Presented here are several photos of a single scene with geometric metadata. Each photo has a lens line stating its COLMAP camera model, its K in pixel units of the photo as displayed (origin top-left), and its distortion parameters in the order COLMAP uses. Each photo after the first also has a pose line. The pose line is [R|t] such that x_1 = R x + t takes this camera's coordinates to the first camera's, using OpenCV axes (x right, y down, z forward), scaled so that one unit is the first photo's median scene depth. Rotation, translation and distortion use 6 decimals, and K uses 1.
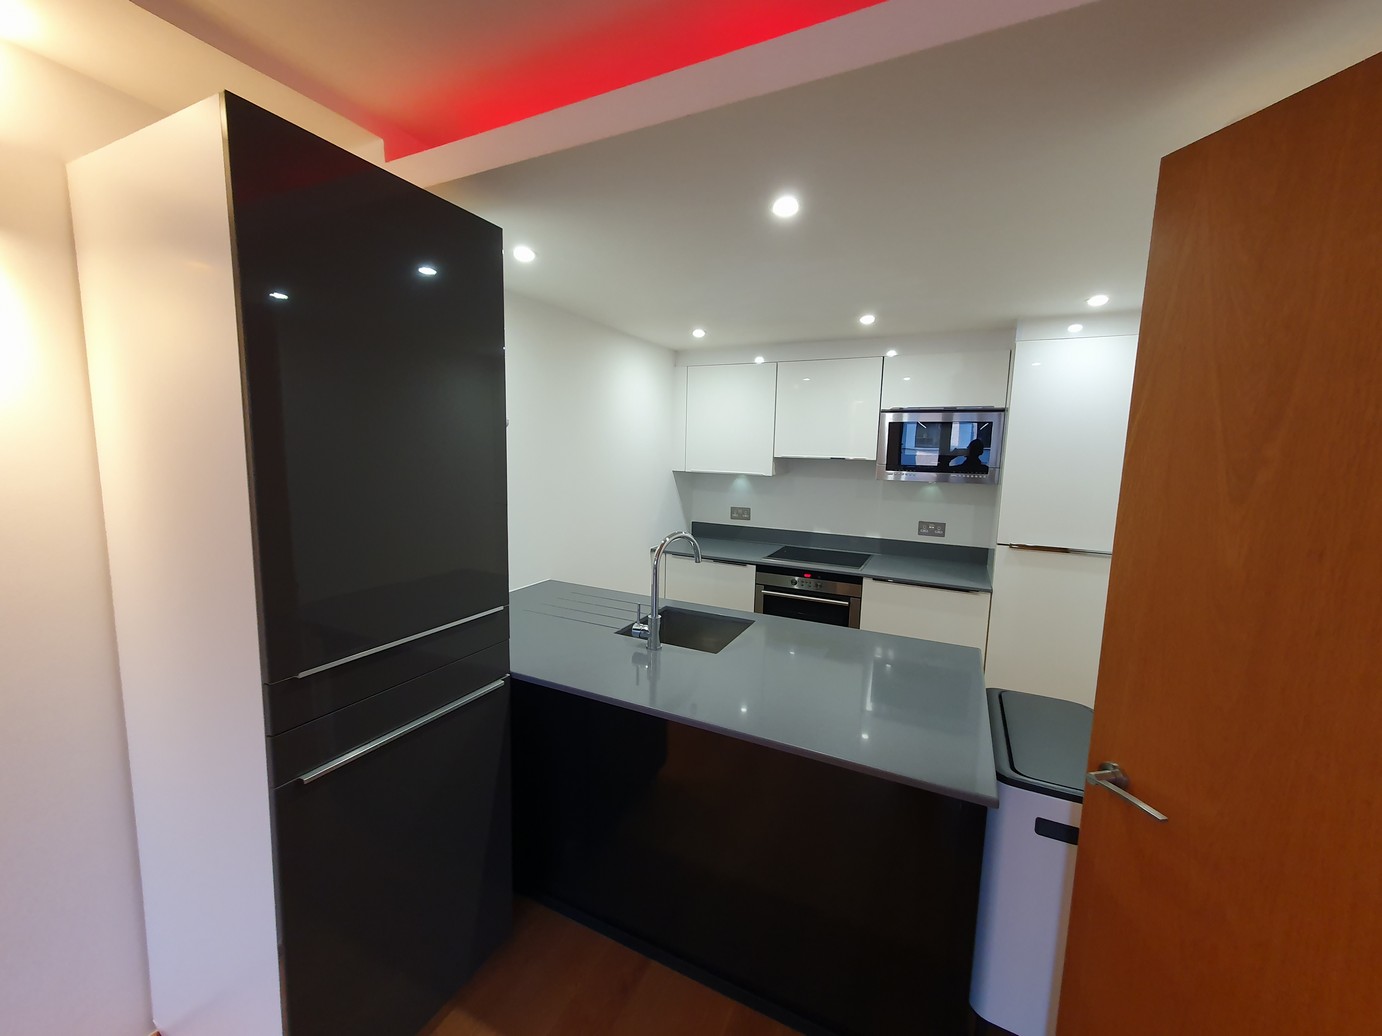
lens RADIAL K [[541.0, 0, 691.0], [0, 541.0, 518.0], [0, 0, 1]] dist [0.013948, 0.000023]
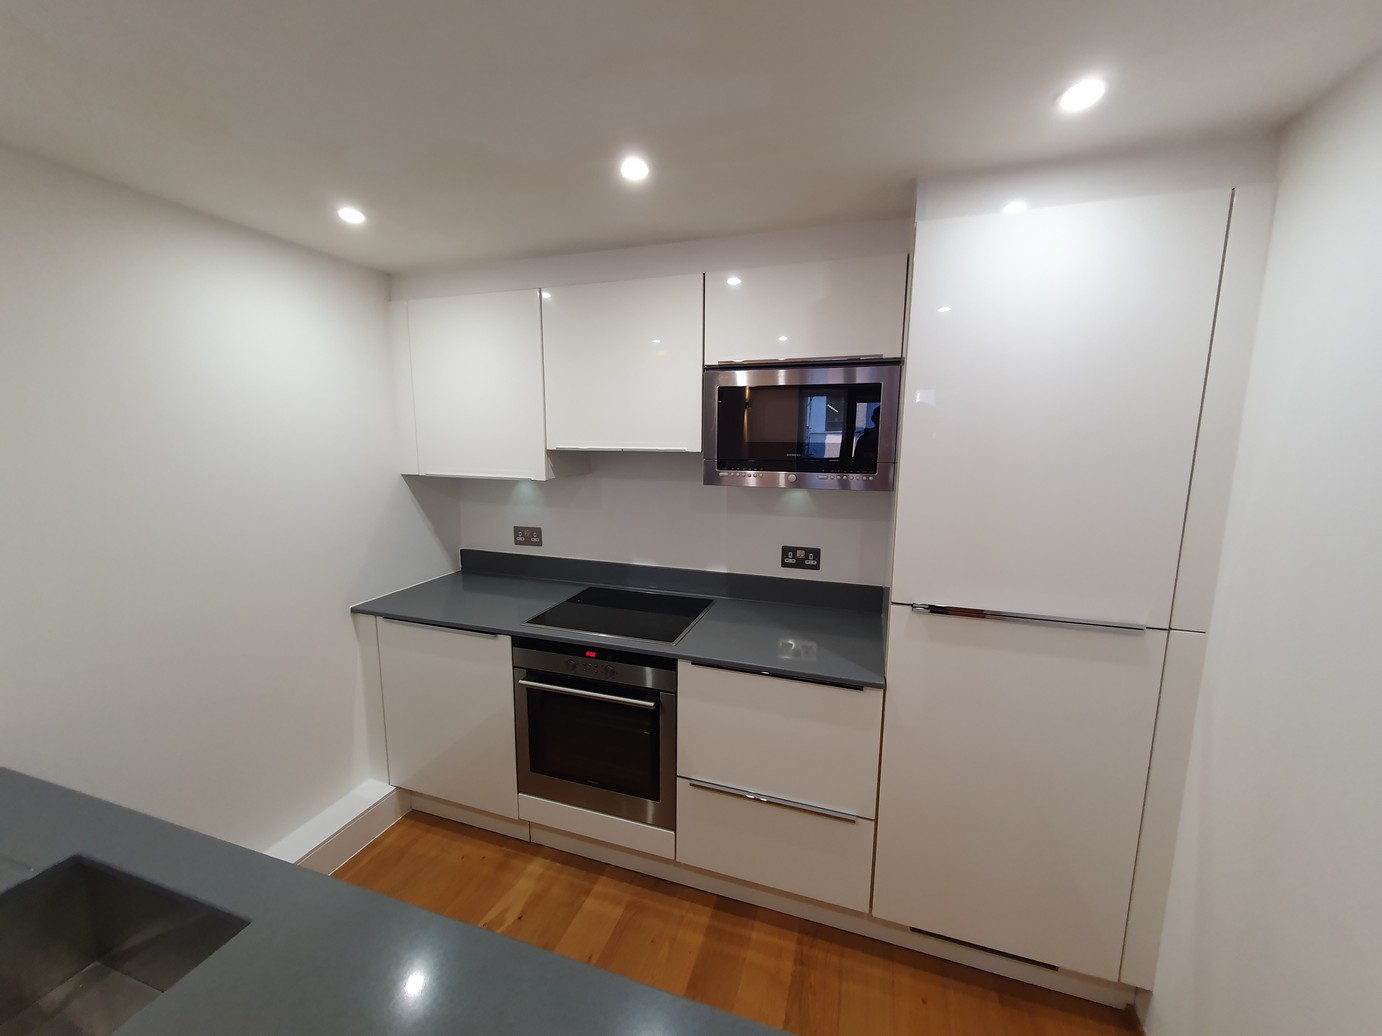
lens RADIAL K [[541.0, 0, 691.0], [0, 541.0, 518.0], [0, 0, 1]] dist [0.013948, 0.000023]
pose [[0.990077, -0.036521, 0.135700, 0.236486], [0.033304, 0.999110, 0.025901, -0.048693], [-0.136525, -0.021124, 0.990411, 0.395778]]
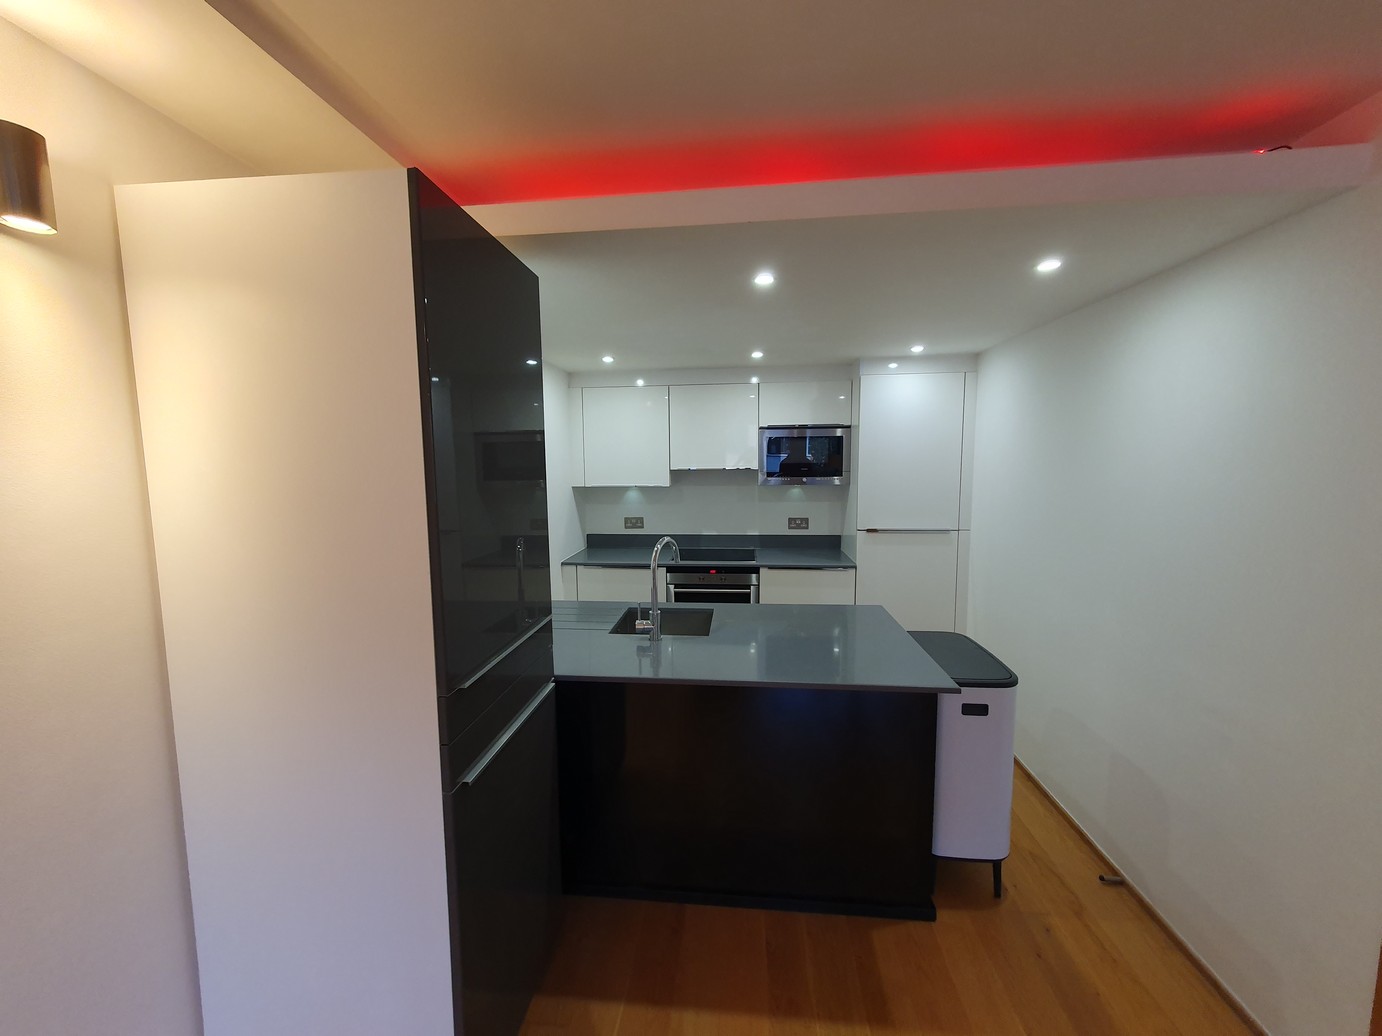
lens RADIAL K [[541.0, 0, 691.0], [0, 541.0, 518.0], [0, 0, 1]] dist [0.013948, 0.000023]
pose [[0.935771, -0.069442, 0.345703, -0.209064], [0.076796, 0.997018, -0.007603, -0.001391], [-0.344144, 0.033663, 0.938313, -0.063512]]
